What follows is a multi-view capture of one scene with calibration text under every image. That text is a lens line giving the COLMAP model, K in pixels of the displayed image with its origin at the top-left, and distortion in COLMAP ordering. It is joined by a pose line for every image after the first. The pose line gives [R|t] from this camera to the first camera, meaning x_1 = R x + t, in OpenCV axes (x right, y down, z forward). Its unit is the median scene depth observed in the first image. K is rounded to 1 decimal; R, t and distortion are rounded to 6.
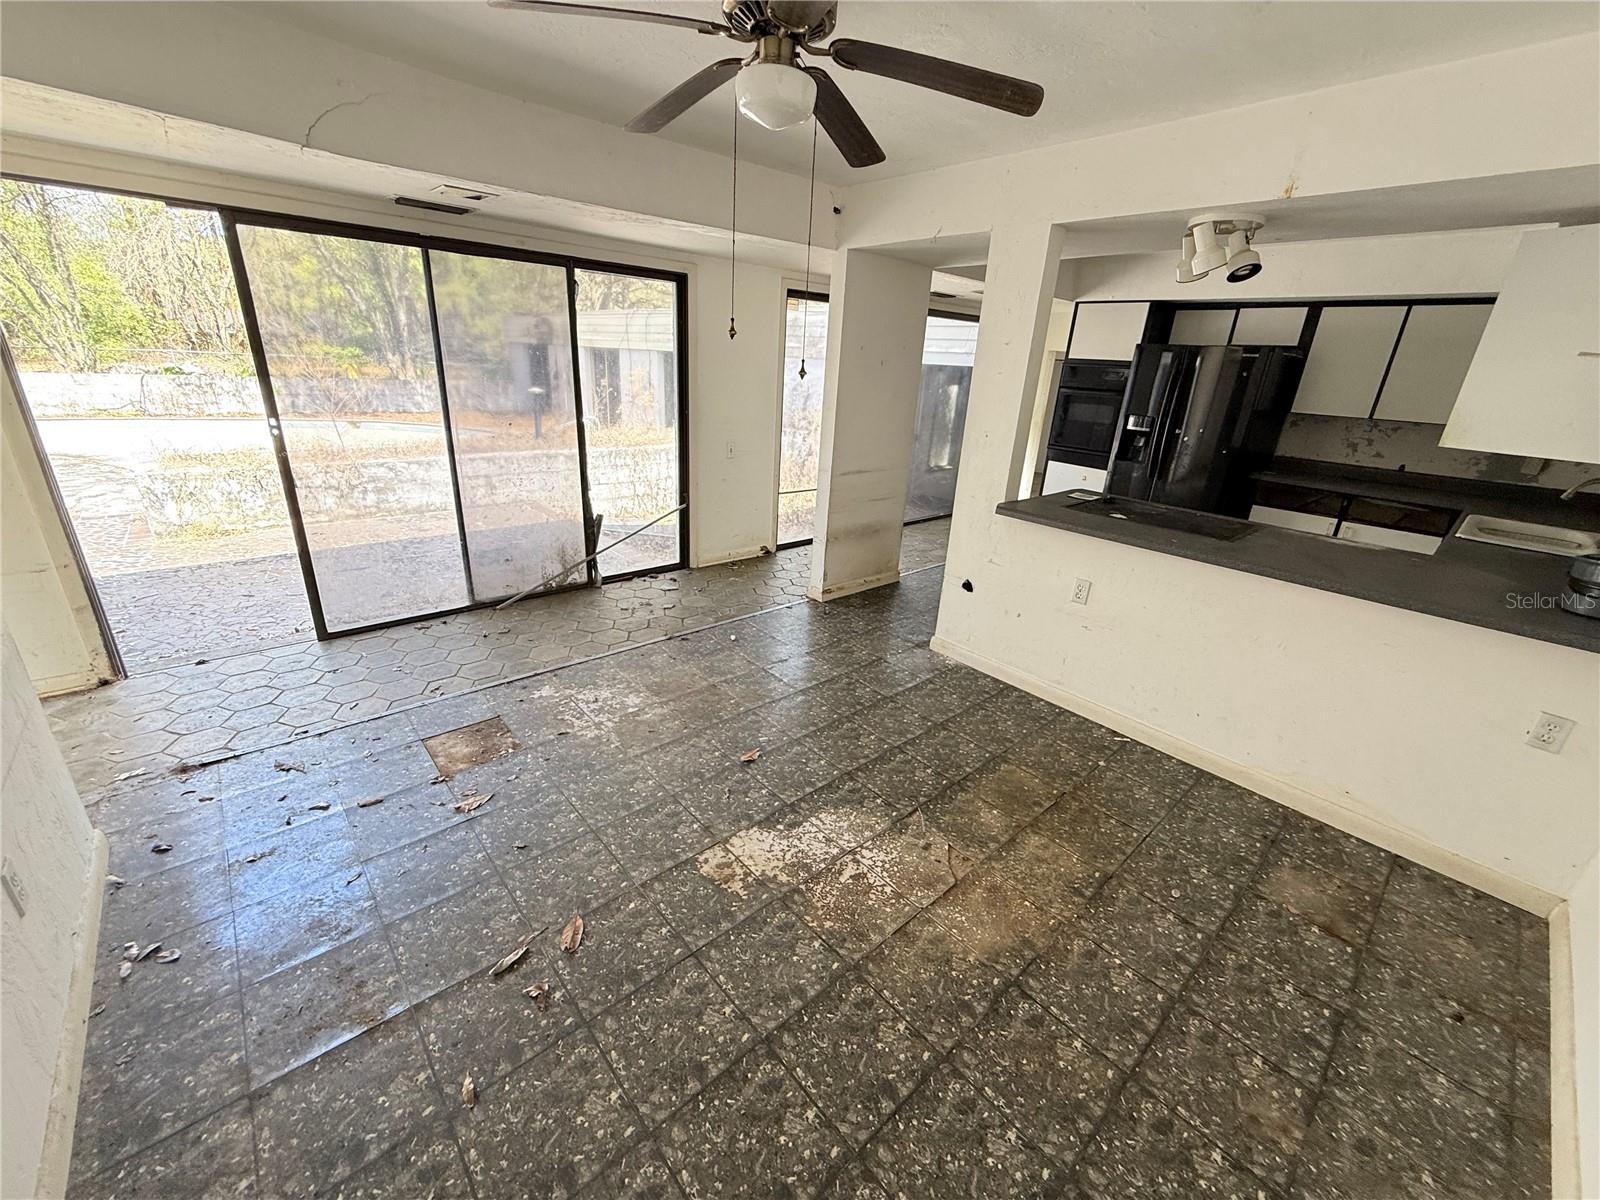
lens RADIAL K [[638.2, 0, 793.0], [0, 638.2, 600.1], [0, 0, 1]] dist [-0.000231, -0.000554]
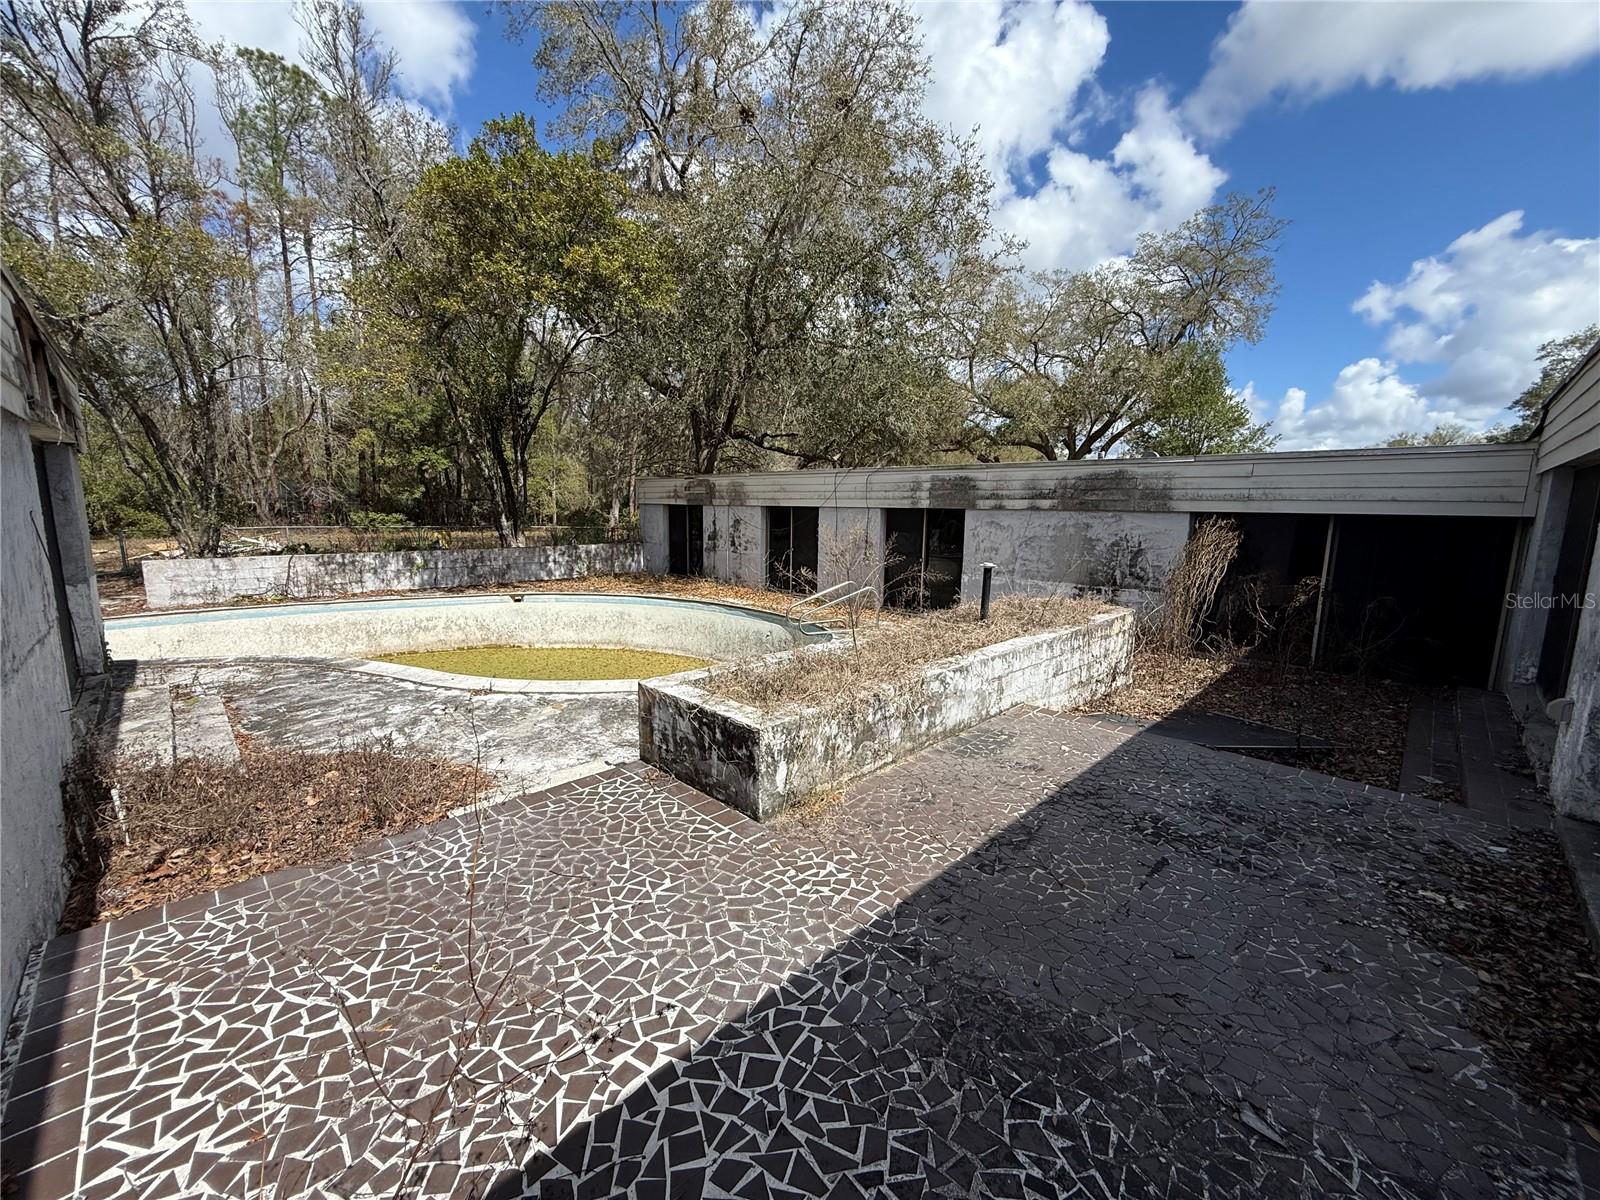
lens RADIAL K [[638.2, 0, 794.1], [0, 638.2, 600.5], [0, 0, 1]] dist [-0.000231, -0.000554]
pose [[0.997823, -0.047587, 0.045664, -0.870912], [0.056084, 0.976552, -0.207847, -0.159252], [-0.034702, 0.209956, 0.977095, 0.265090]]
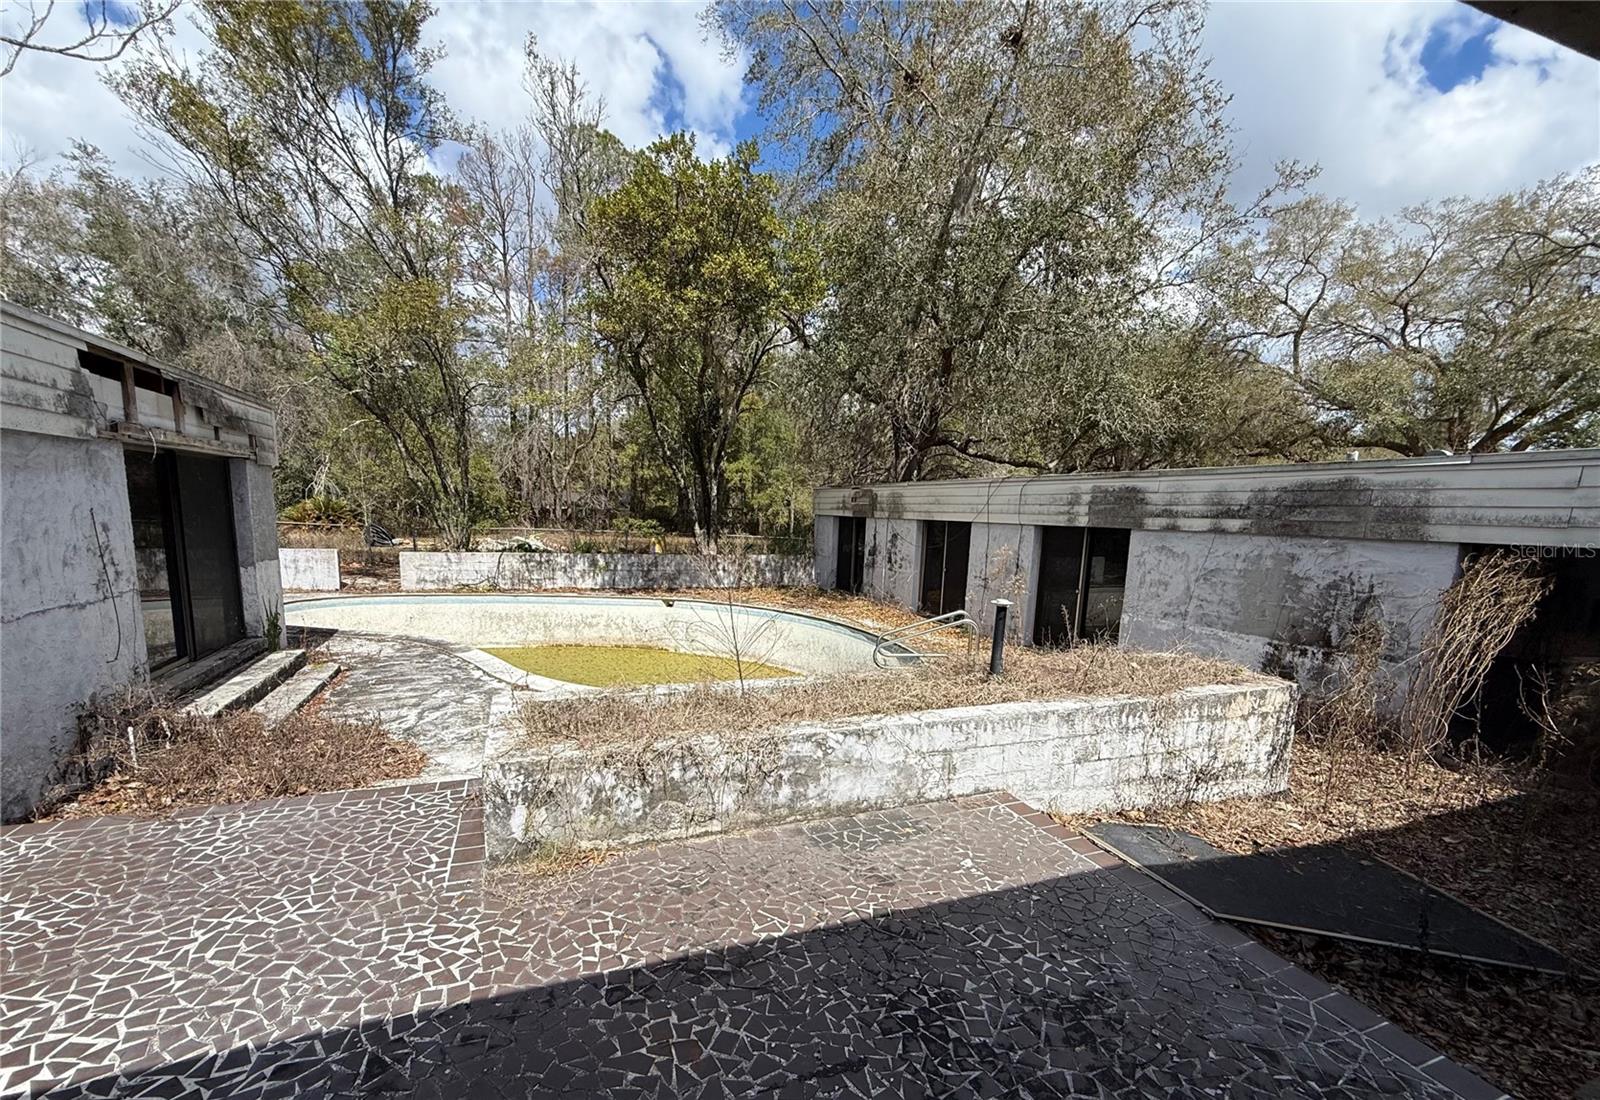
lens RADIAL K [[668.9, 0, 783.3], [0, 668.9, 617.4], [0, 0, 1]] dist [0.000717, -0.000417]
pose [[0.935427, 0.033143, -0.351962, -0.467619], [-0.108643, 0.974367, -0.196991, -0.202967], [0.336412, 0.222509, 0.915050, 0.413270]]
